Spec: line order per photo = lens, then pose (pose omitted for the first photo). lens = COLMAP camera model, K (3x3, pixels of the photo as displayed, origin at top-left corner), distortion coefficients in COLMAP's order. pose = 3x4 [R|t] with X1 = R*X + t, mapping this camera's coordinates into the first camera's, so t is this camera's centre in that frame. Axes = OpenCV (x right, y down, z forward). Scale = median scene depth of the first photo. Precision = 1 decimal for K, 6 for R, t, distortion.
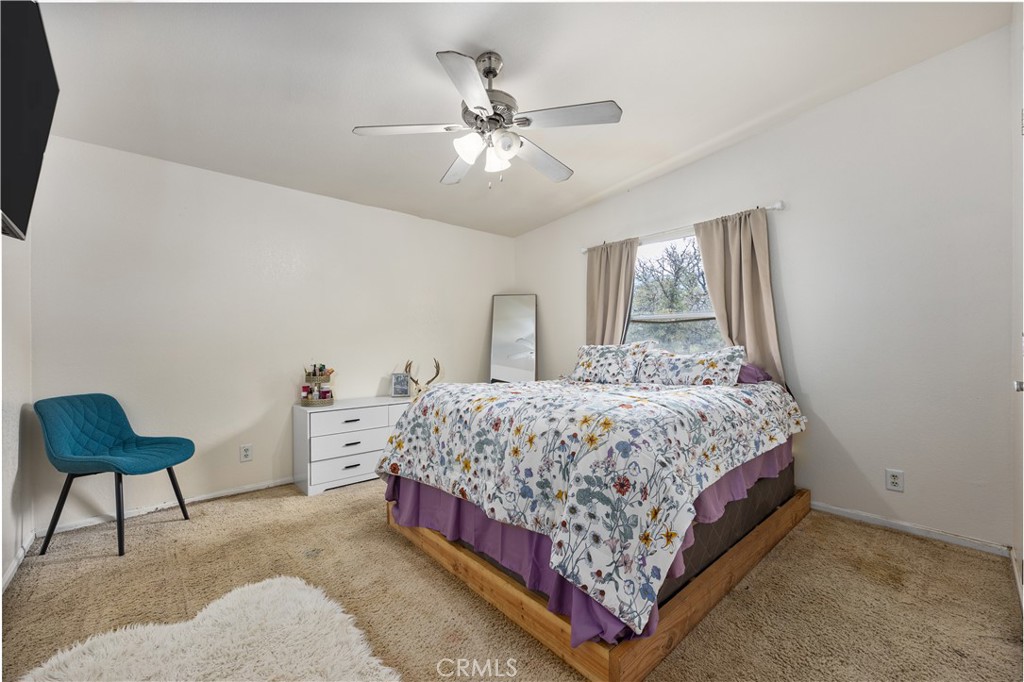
lens RADIAL K [[421.3, 0, 516.0], [0, 421.3, 343.6], [0, 0, 1]] dist [0.001497, 0.000133]
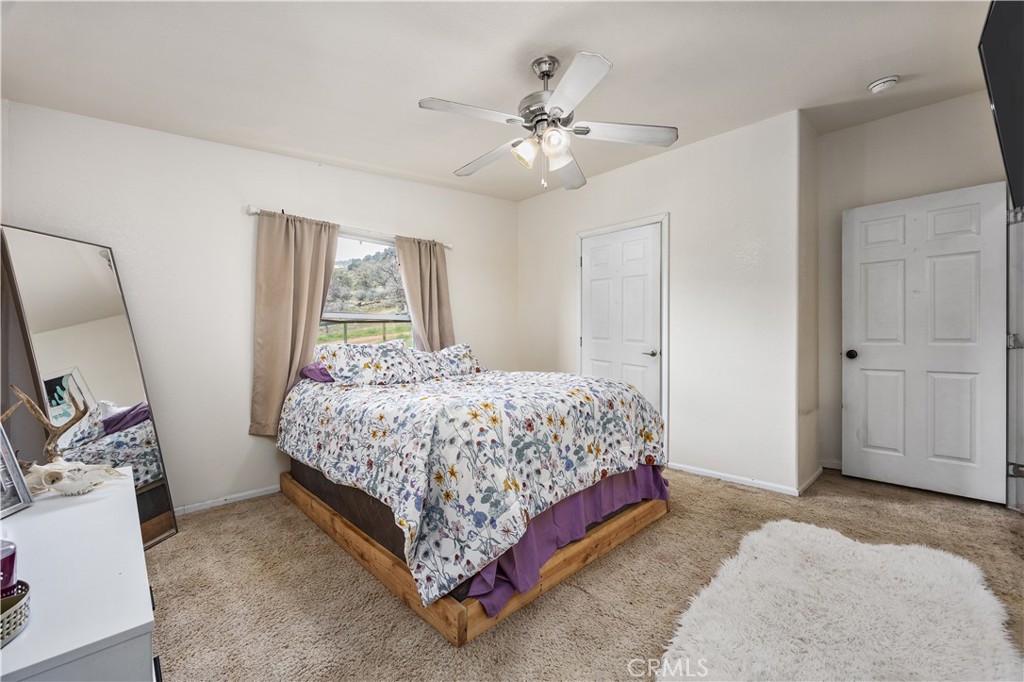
lens RADIAL K [[421.3, 0, 516.0], [0, 421.3, 343.6], [0, 0, 1]] dist [0.001497, 0.000133]
pose [[-0.077843, -0.005518, 0.996950, -1.152976], [0.004803, 0.999971, 0.005910, -0.000382], [-0.996954, 0.005249, -0.077814, 1.239065]]
